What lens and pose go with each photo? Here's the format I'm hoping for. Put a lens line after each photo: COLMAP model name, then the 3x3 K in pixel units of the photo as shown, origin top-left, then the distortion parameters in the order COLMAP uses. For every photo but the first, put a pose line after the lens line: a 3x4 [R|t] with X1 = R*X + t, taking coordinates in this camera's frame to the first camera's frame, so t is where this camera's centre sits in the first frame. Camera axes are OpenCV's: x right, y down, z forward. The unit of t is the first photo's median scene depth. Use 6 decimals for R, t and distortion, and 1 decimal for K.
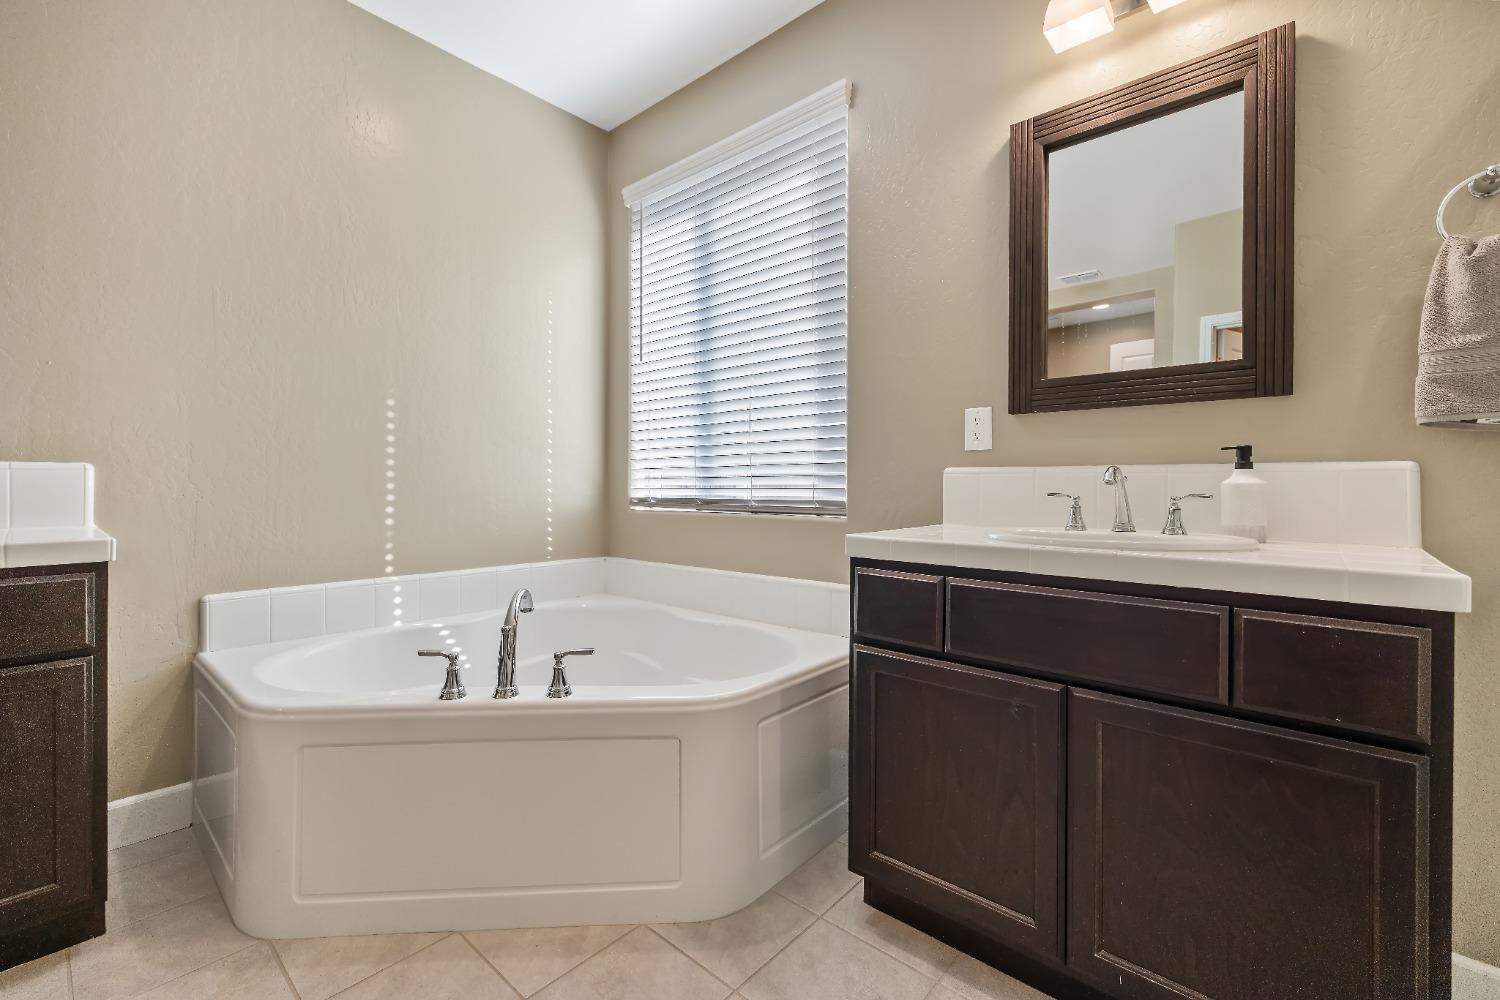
lens RADIAL K [[632.3, 0, 752.4], [0, 632.3, 492.0], [0, 0, 1]] dist [0.002330, -0.000319]
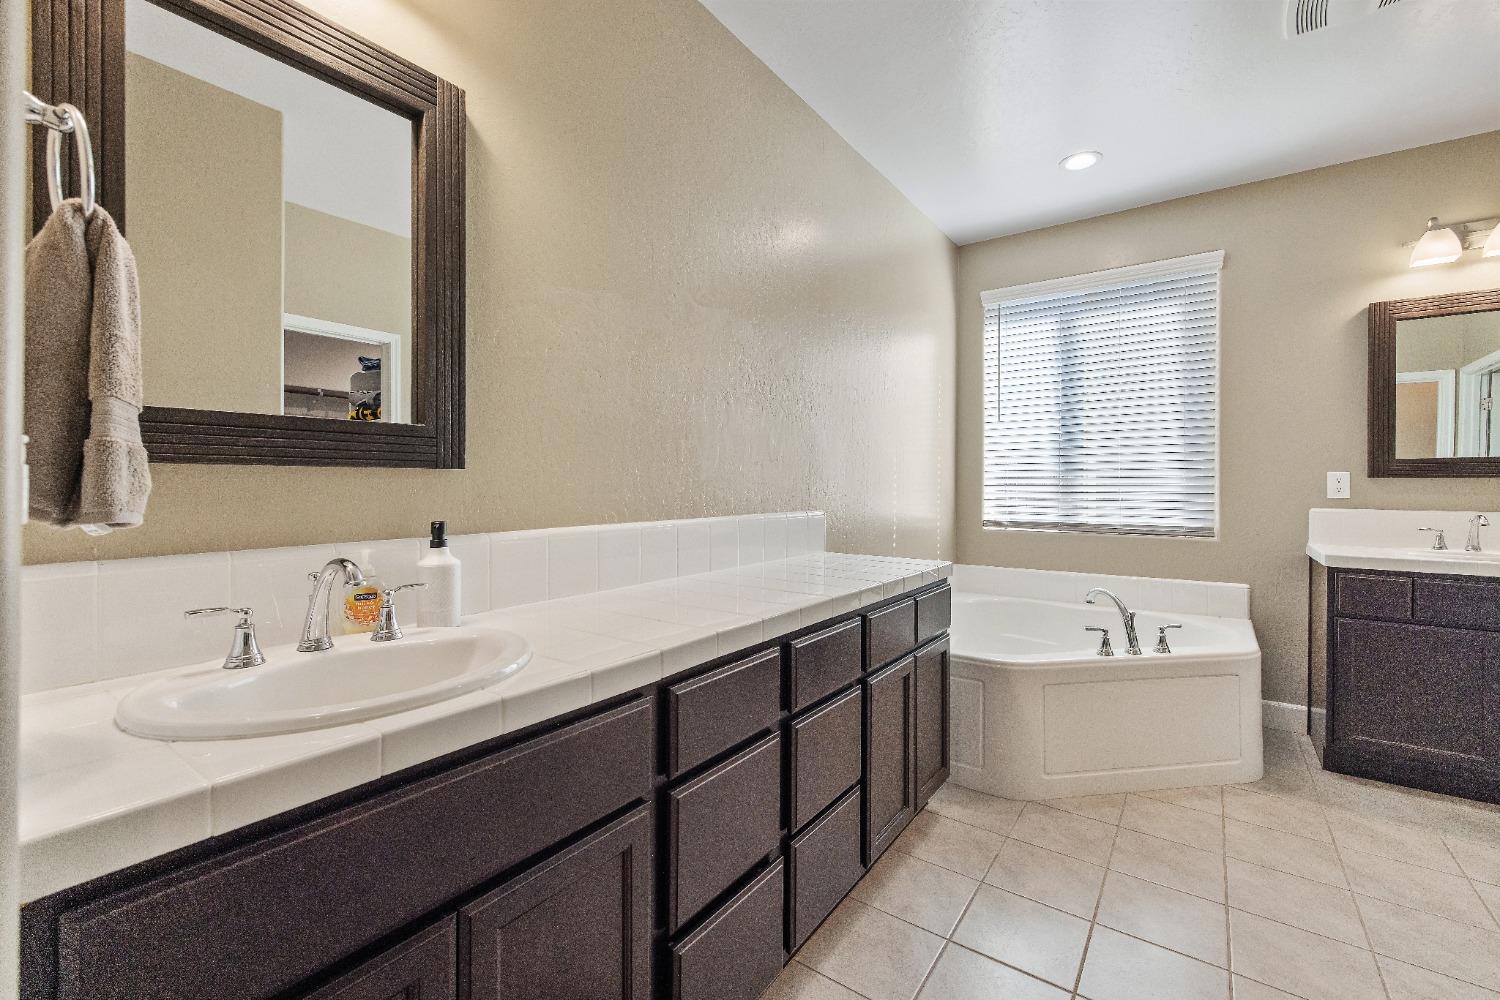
lens RADIAL K [[632.3, 0, 755.6], [0, 632.3, 486.4], [0, 0, 1]] dist [0.002330, -0.000319]
pose [[0.995179, -0.001422, 0.098060, -1.535622], [0.001905, 0.999987, -0.004833, -0.109303], [-0.098052, 0.004997, 0.995169, -0.556035]]
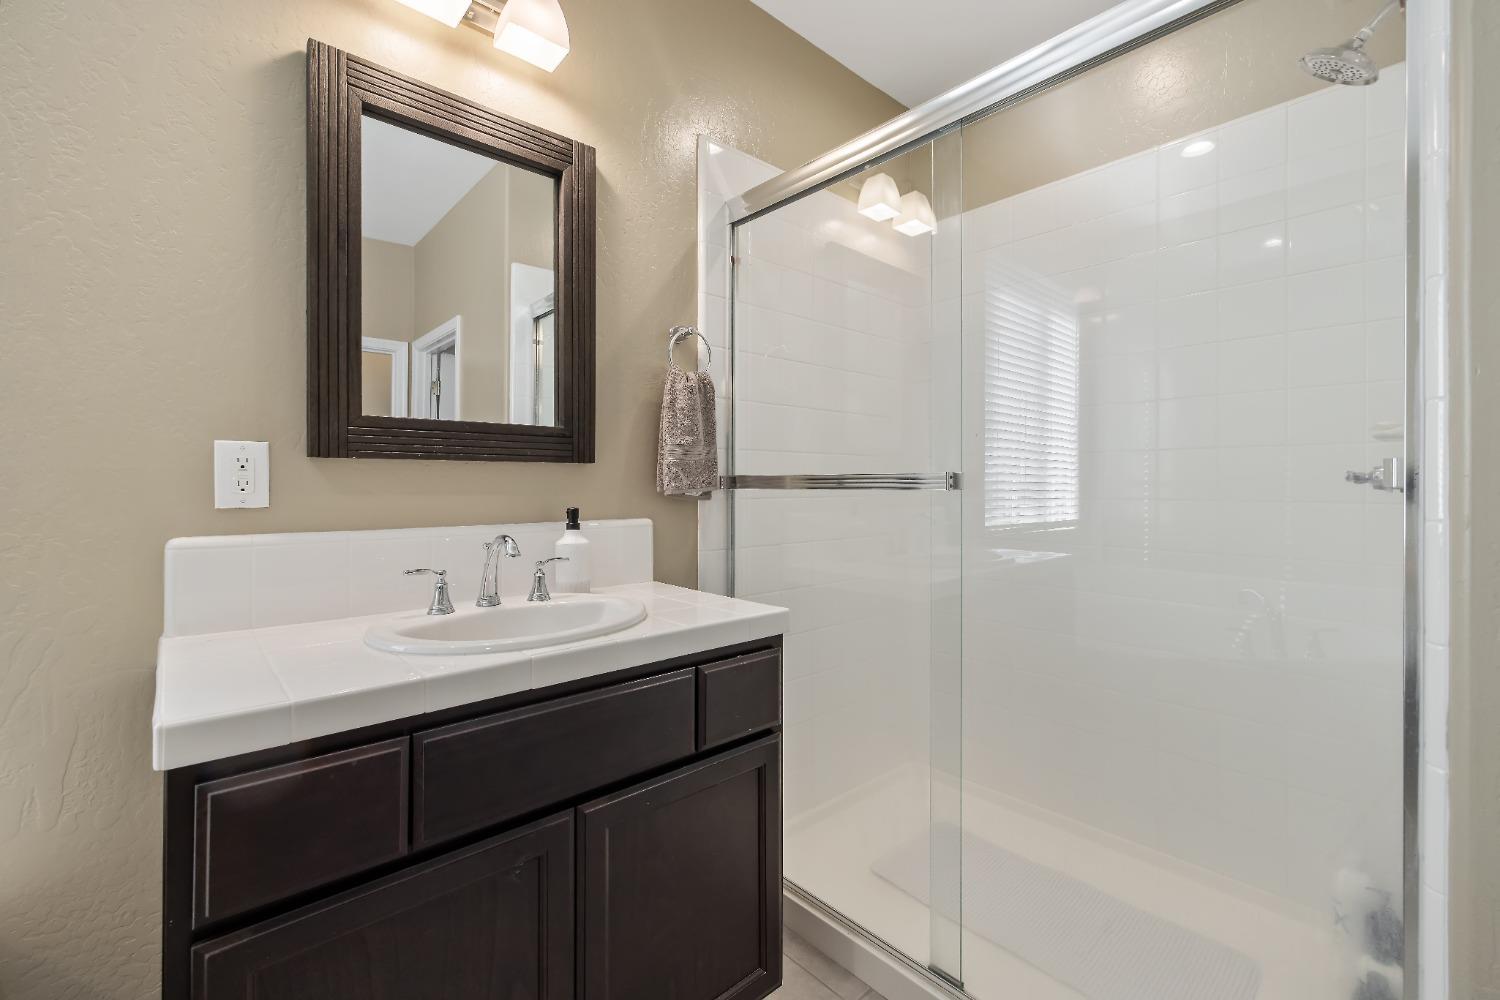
lens RADIAL K [[632.3, 0, 752.1], [0, 632.3, 487.9], [0, 0, 1]] dist [0.002330, -0.000319]
pose [[0.113071, -0.015789, 0.993461, -0.254808], [0.007513, 0.999859, 0.015035, -0.110312], [-0.993558, 0.005763, 0.113174, 0.504362]]
